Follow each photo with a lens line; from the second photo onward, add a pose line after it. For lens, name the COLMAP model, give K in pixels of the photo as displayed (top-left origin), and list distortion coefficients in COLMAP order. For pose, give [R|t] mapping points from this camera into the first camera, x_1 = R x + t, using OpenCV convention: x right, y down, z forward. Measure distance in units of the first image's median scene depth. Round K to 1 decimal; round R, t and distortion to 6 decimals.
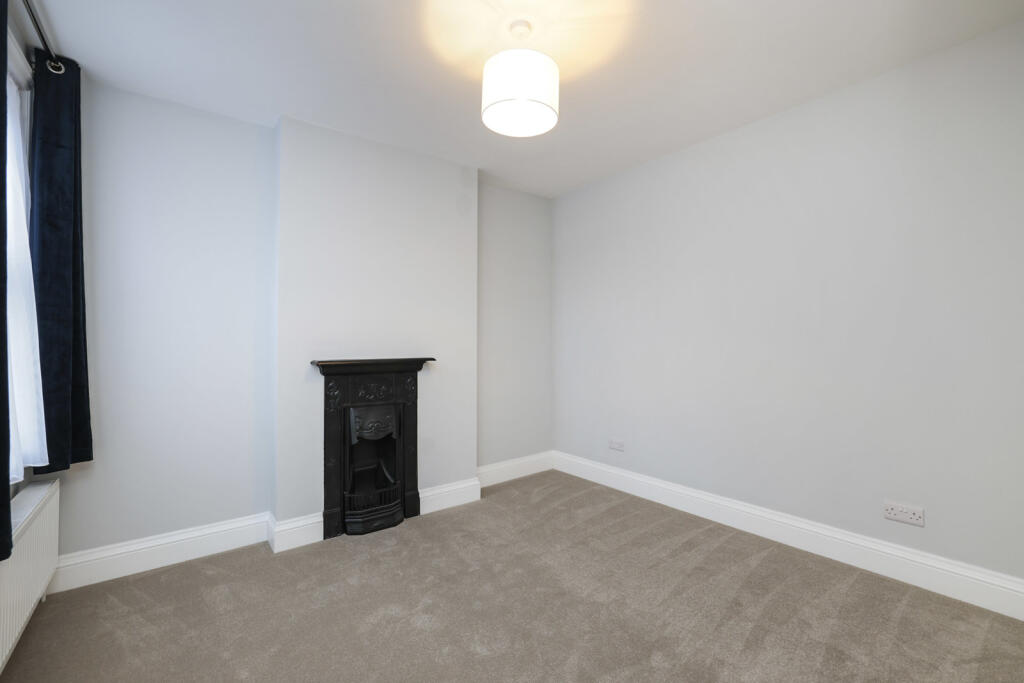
lens RADIAL K [[441.1, 0, 512.3], [0, 441.1, 340.5], [0, 0, 1]] dist [-0.000436, 0.000155]
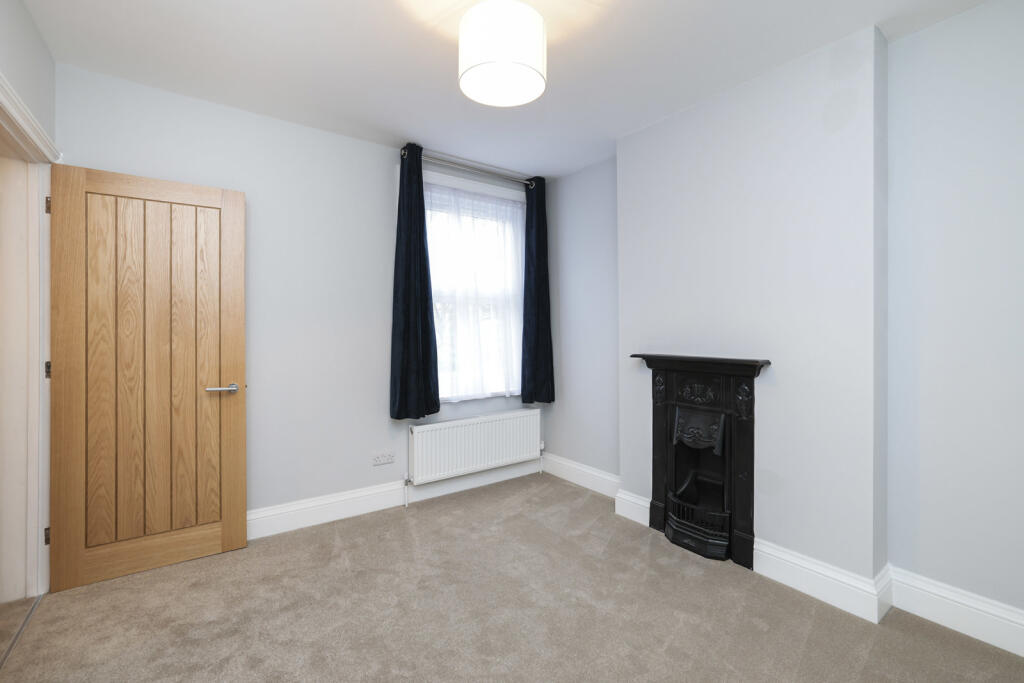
lens RADIAL K [[441.1, 0, 512.8], [0, 441.1, 334.7], [0, 0, 1]] dist [-0.000436, 0.000155]
pose [[-0.007728, 0.004109, -0.999962, 0.578741], [-0.008569, 0.999955, 0.004176, -0.002045], [0.999933, 0.008601, -0.007692, 0.645462]]
